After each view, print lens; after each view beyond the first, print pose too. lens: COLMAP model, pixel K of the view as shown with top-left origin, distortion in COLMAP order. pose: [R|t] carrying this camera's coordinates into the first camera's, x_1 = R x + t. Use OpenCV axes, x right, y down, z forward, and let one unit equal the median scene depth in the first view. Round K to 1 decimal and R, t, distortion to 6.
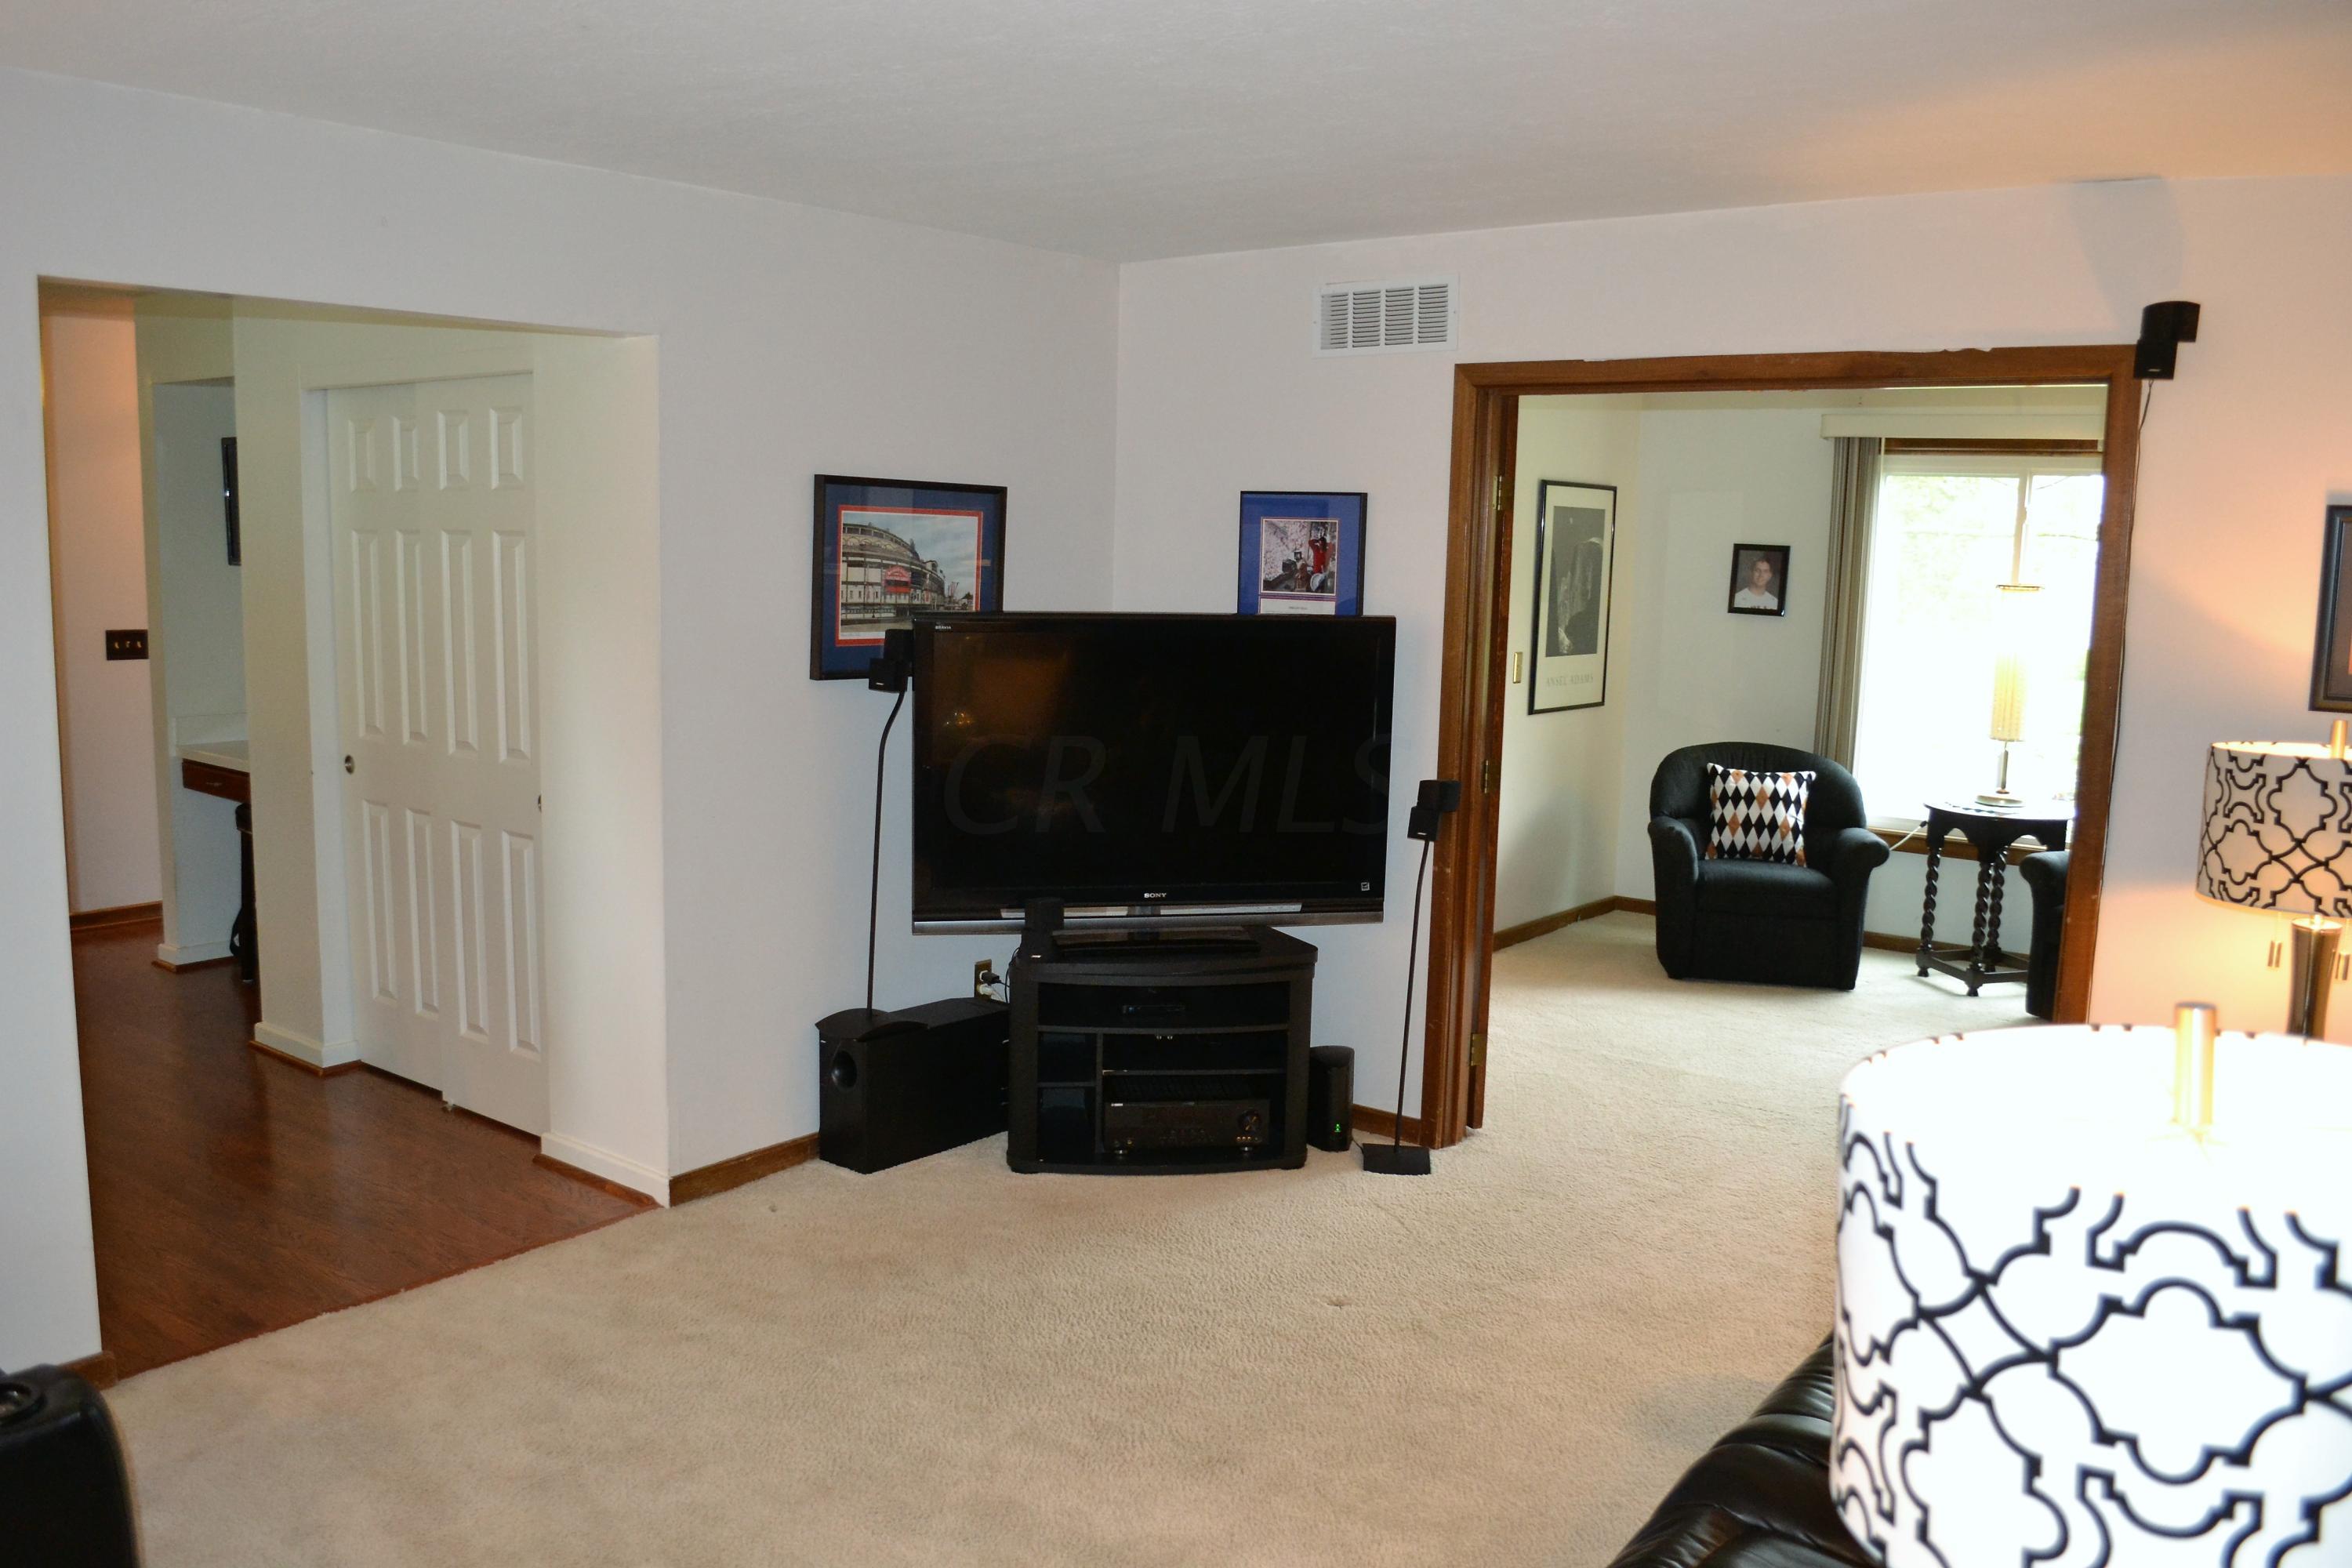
lens RADIAL K [[1862.0, 0, 1174.5], [0, 1862.0, 788.7], [0, 0, 1]] dist [-0.087148, 0.014403]
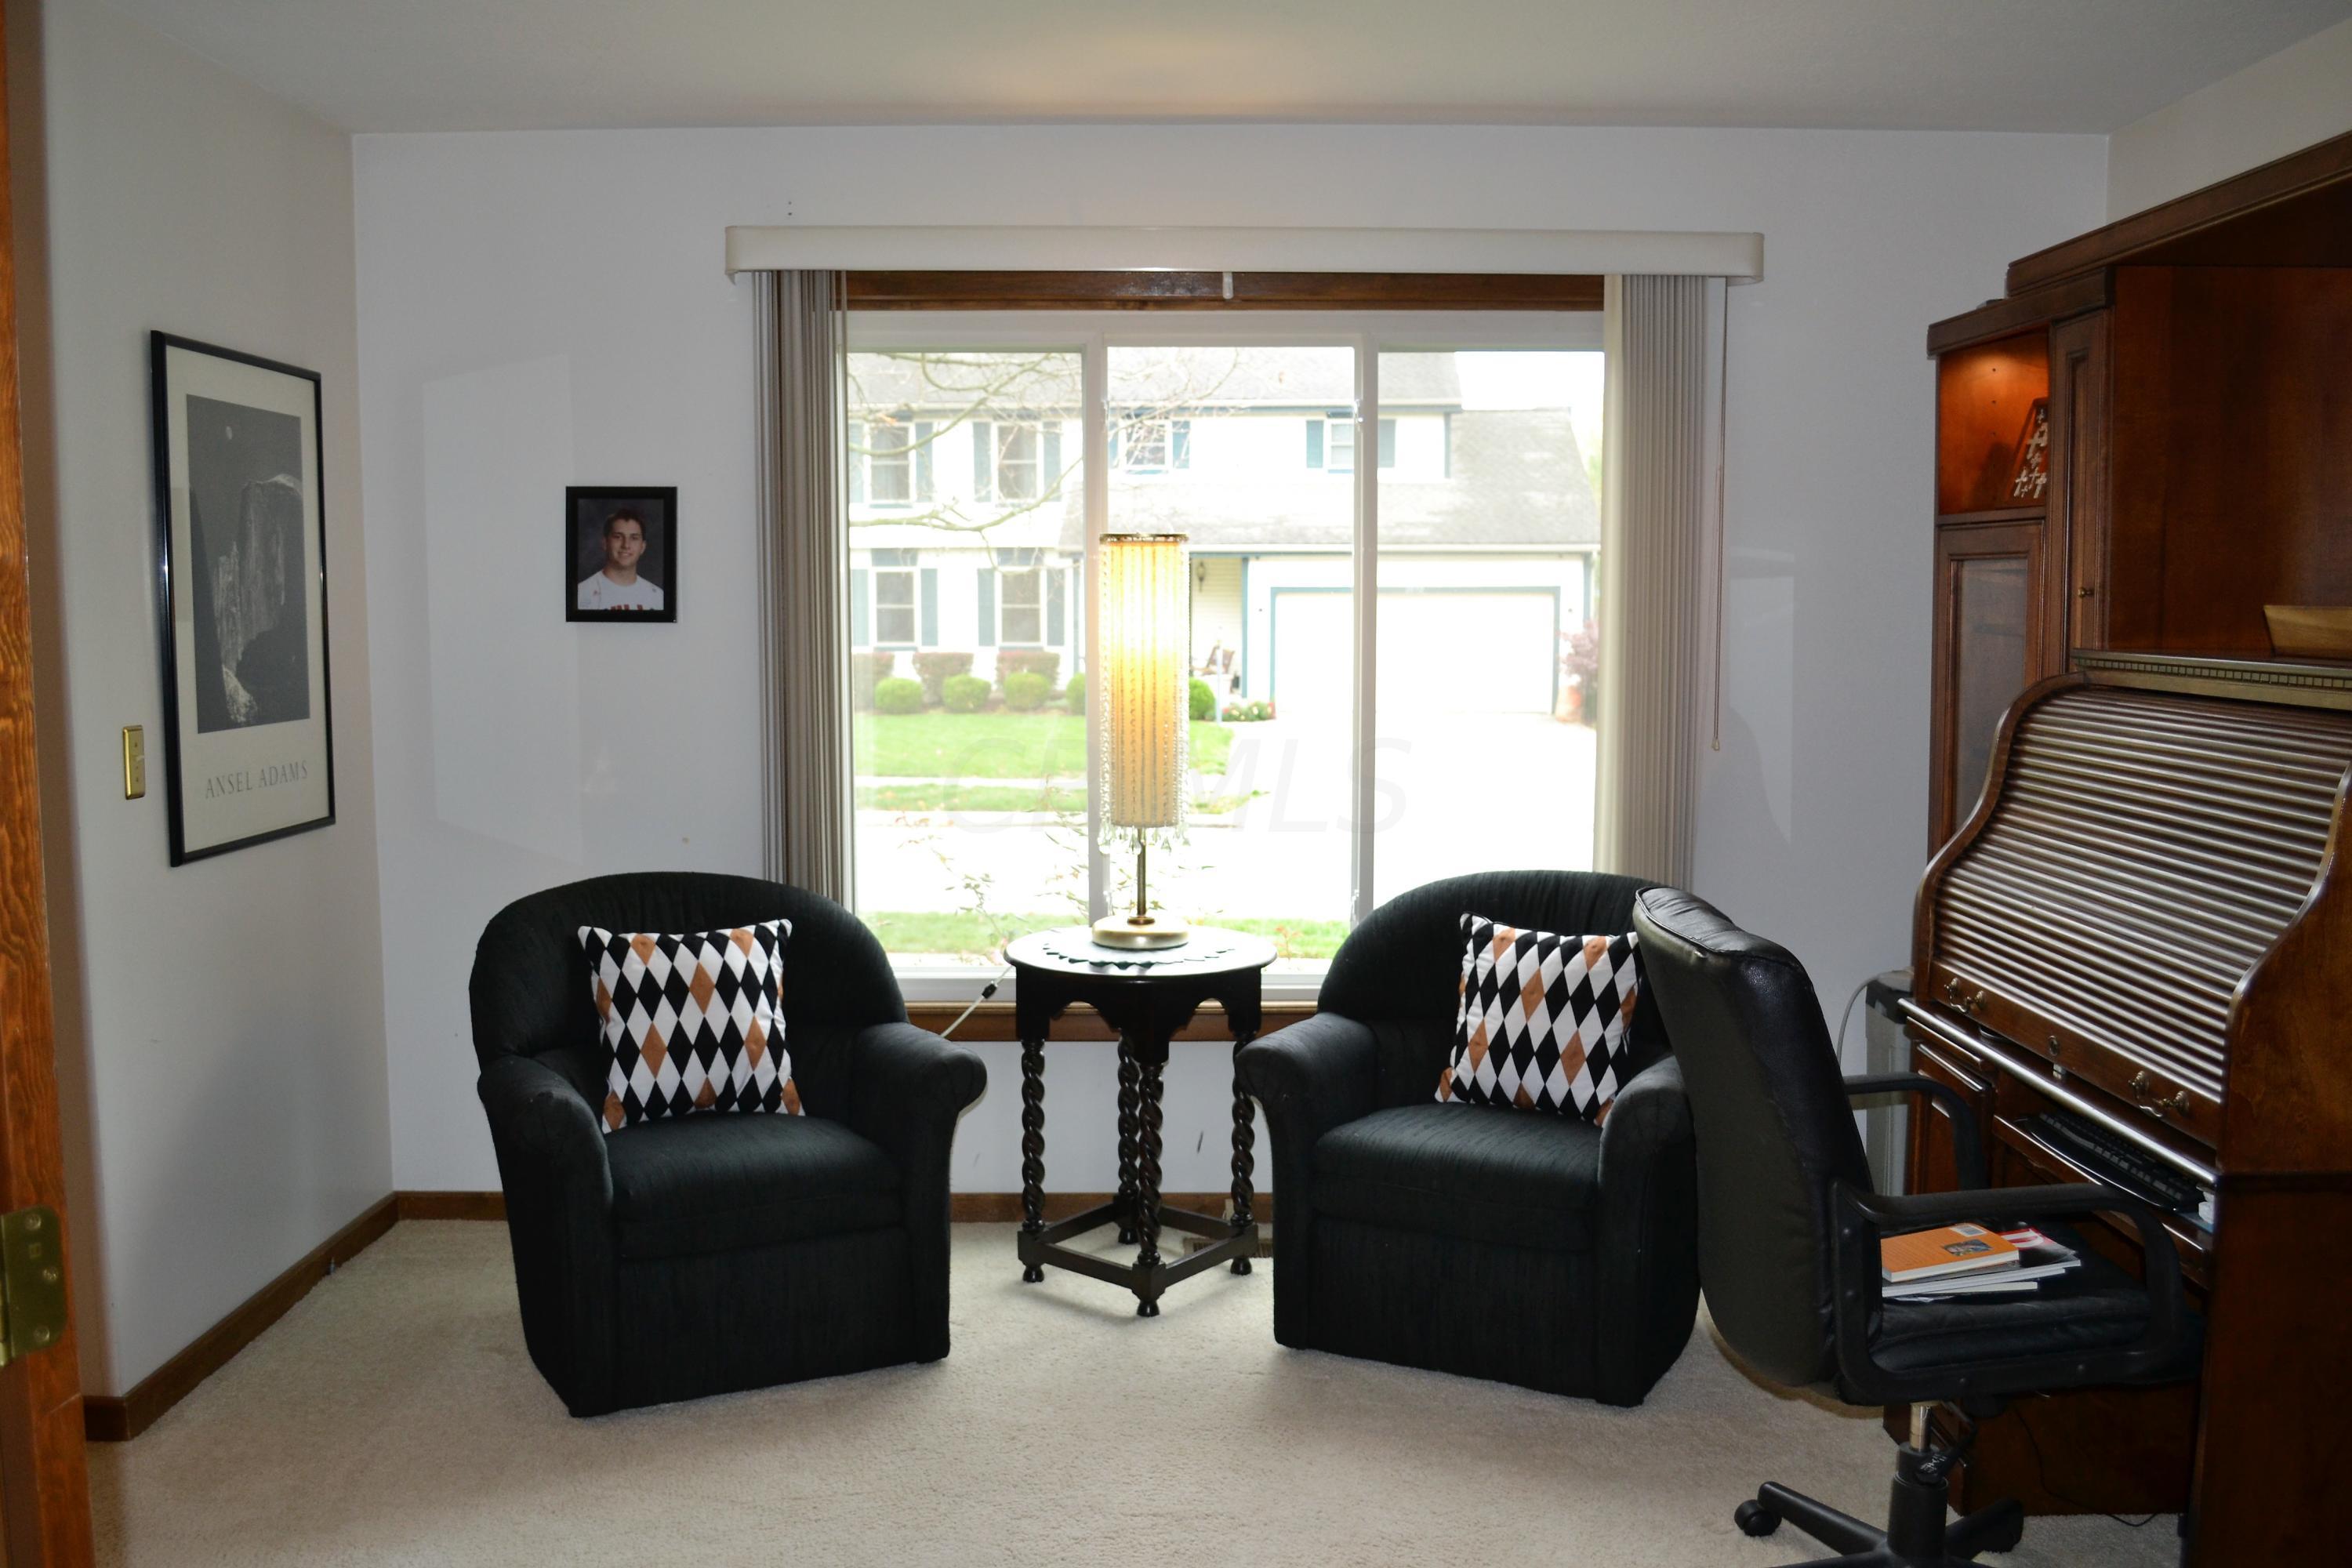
lens RADIAL K [[2057.7, 0, 1175.1], [0, 2057.7, 833.7], [0, 0, 1]] dist [-0.068886, -0.012706]
pose [[0.795889, -0.095102, 0.597926, 0.096306], [0.103117, 0.994449, 0.020914, -0.033679], [-0.596596, 0.045011, 0.801278, 0.483712]]
